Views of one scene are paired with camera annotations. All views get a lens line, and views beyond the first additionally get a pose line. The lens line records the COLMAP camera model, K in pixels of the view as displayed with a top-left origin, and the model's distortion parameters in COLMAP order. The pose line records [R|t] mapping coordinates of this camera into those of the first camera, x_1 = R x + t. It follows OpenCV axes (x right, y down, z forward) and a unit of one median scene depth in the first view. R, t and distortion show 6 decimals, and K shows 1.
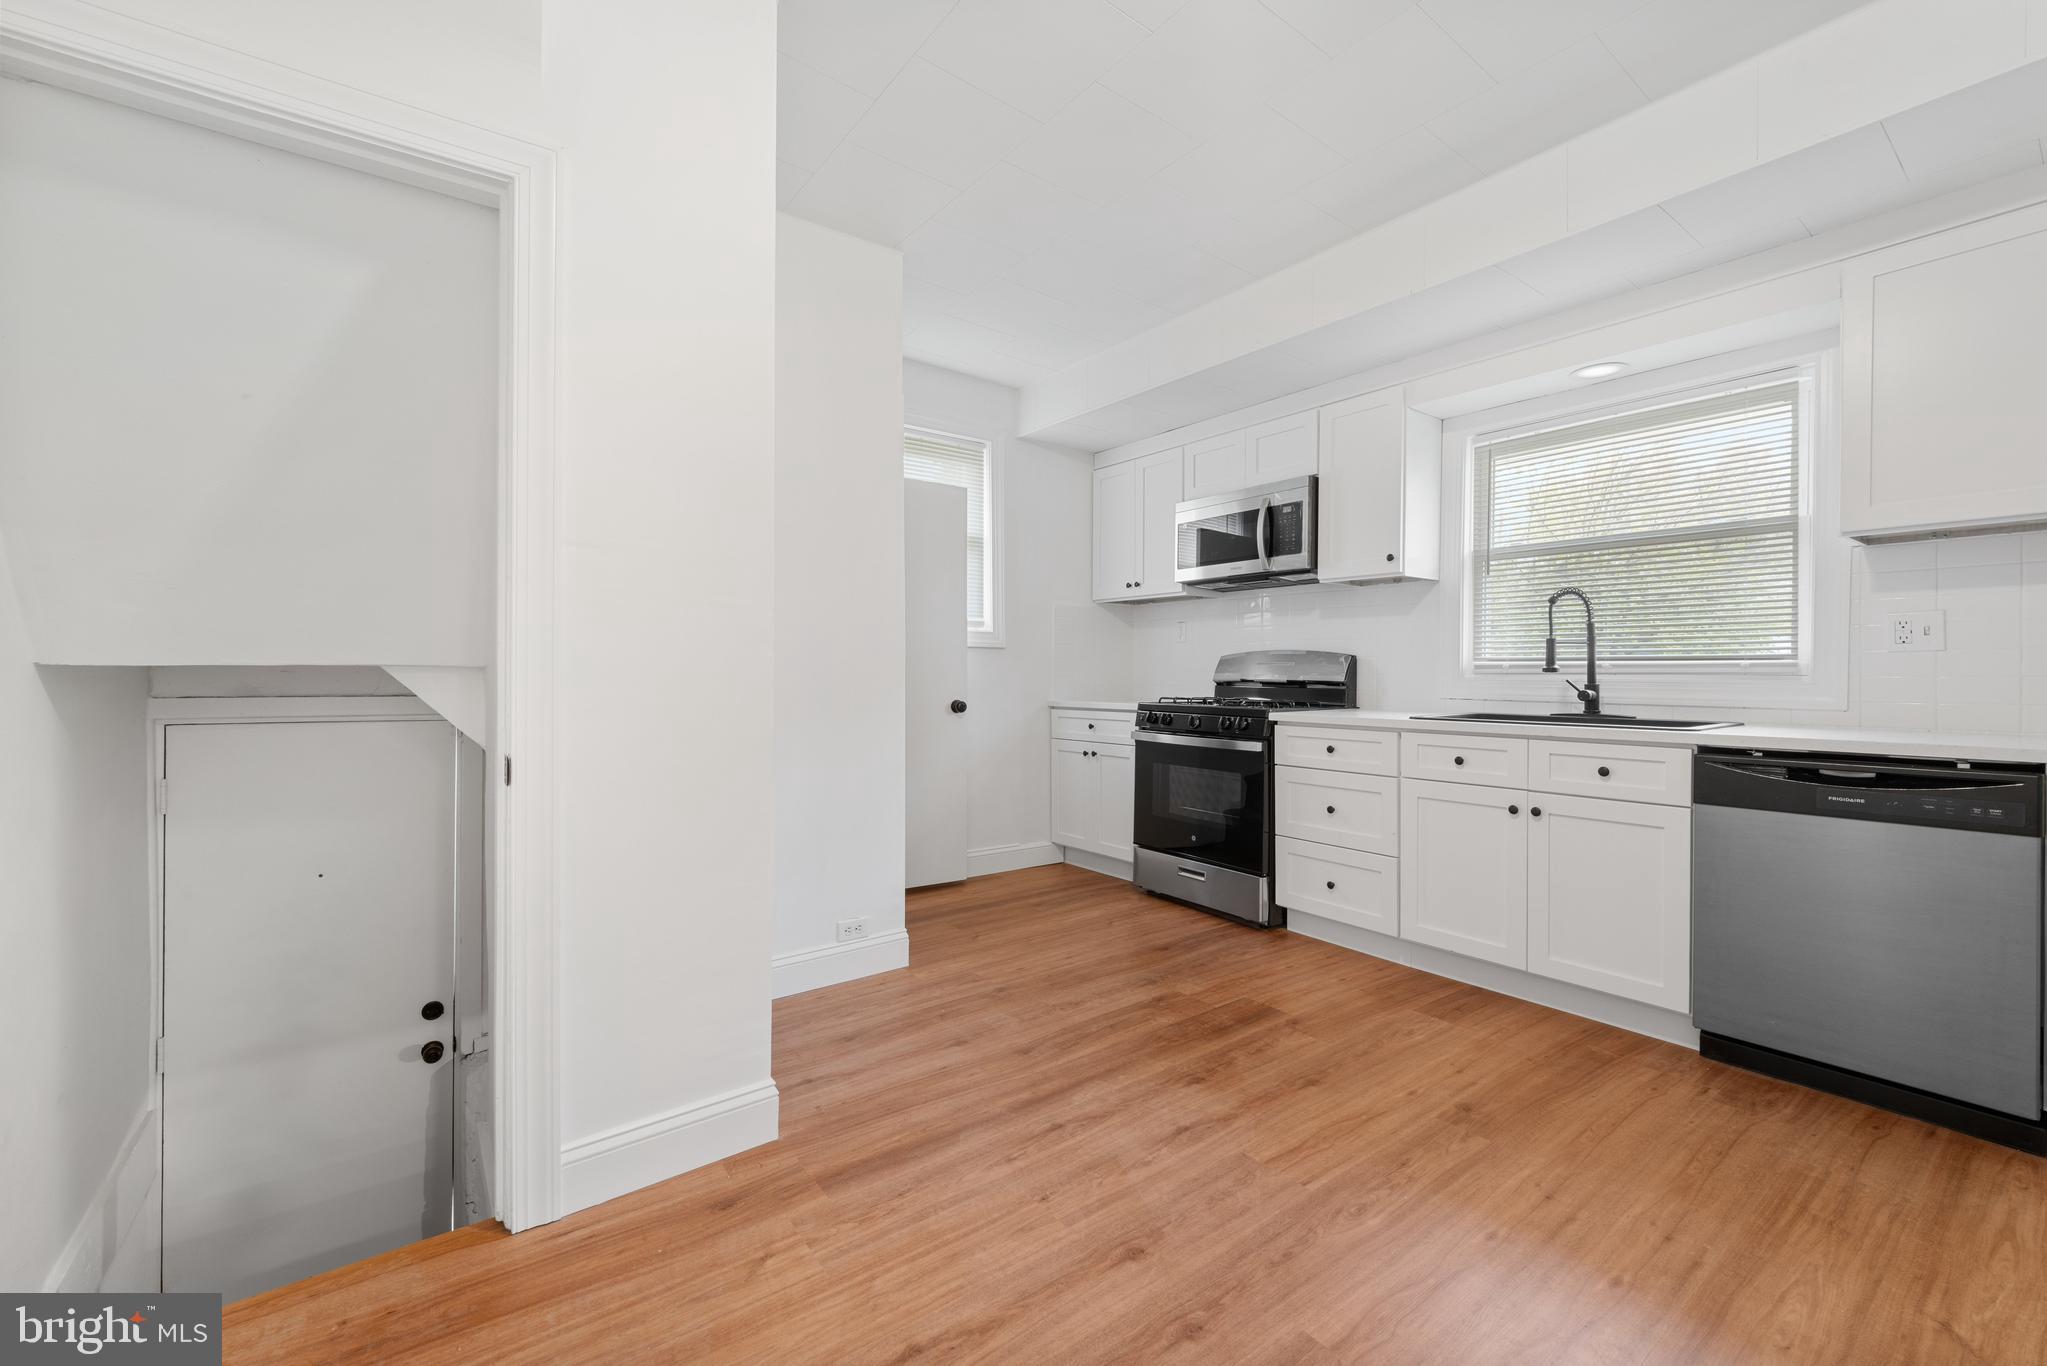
lens RADIAL K [[828.9, 0, 1014.3], [0, 828.9, 682.1], [0, 0, 1]] dist [-0.002164, -0.000056]
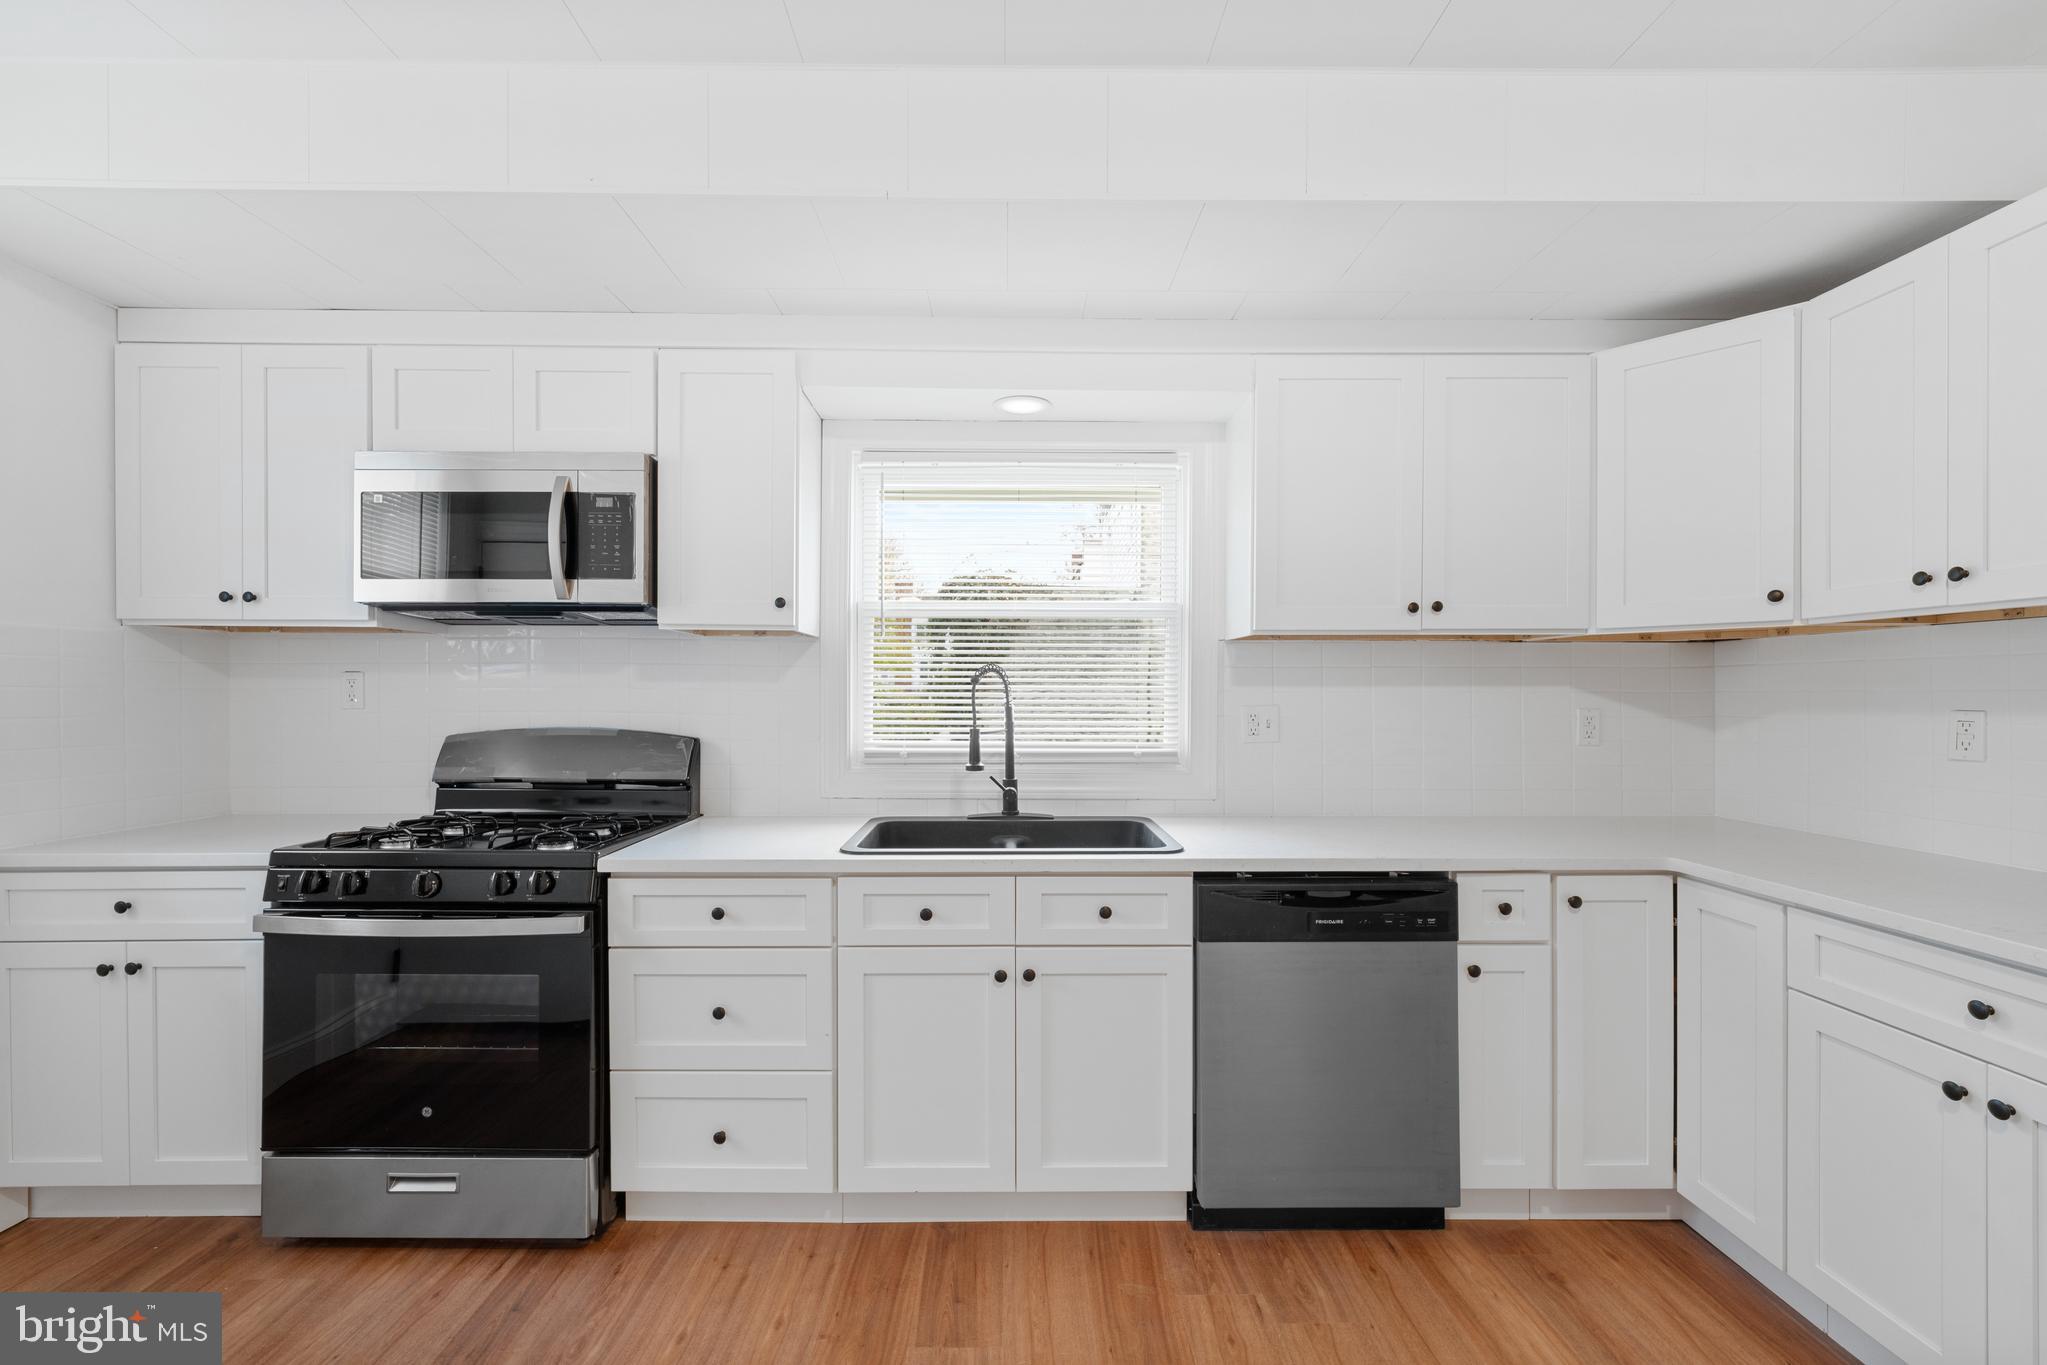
lens RADIAL K [[828.9, 0, 1015.0], [0, 828.9, 699.3], [0, 0, 1]] dist [-0.002164, -0.000056]
pose [[0.588525, -0.008096, 0.808438, 0.022281], [0.009108, 0.999953, 0.003383, -0.075055], [-0.808427, 0.005372, 0.588571, 0.468122]]
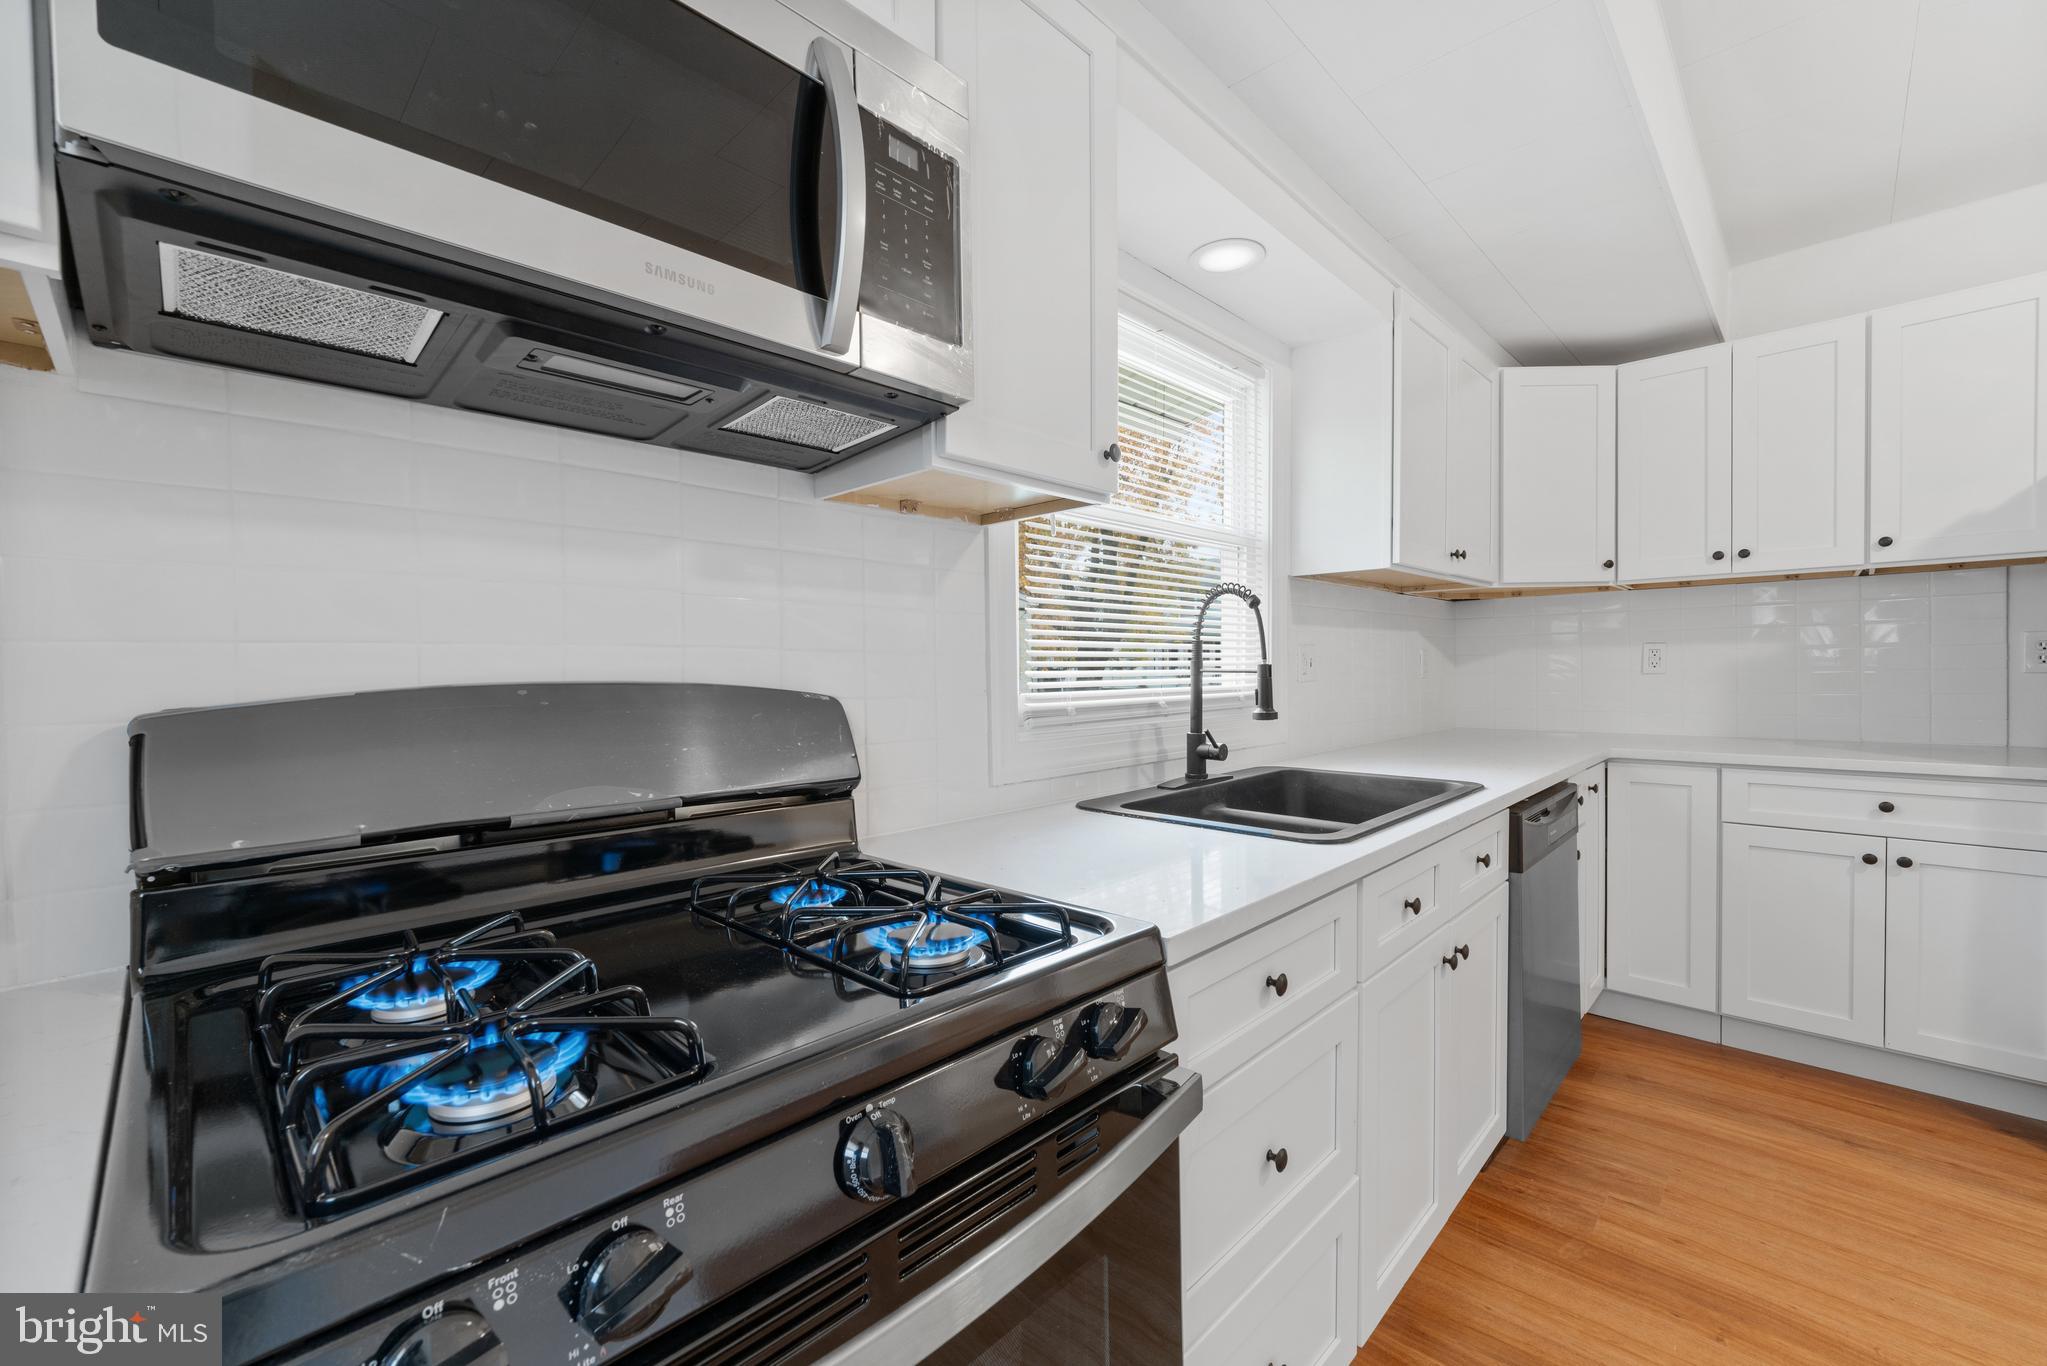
lens RADIAL K [[828.9, 0, 1024.9], [0, 828.9, 685.9], [0, 0, 1]] dist [-0.002164, -0.000056]
pose [[-0.161902, -0.020419, 0.986596, 0.068492], [0.025392, 0.999369, 0.024850, -0.051208], [-0.986480, 0.029075, -0.161282, 1.153984]]
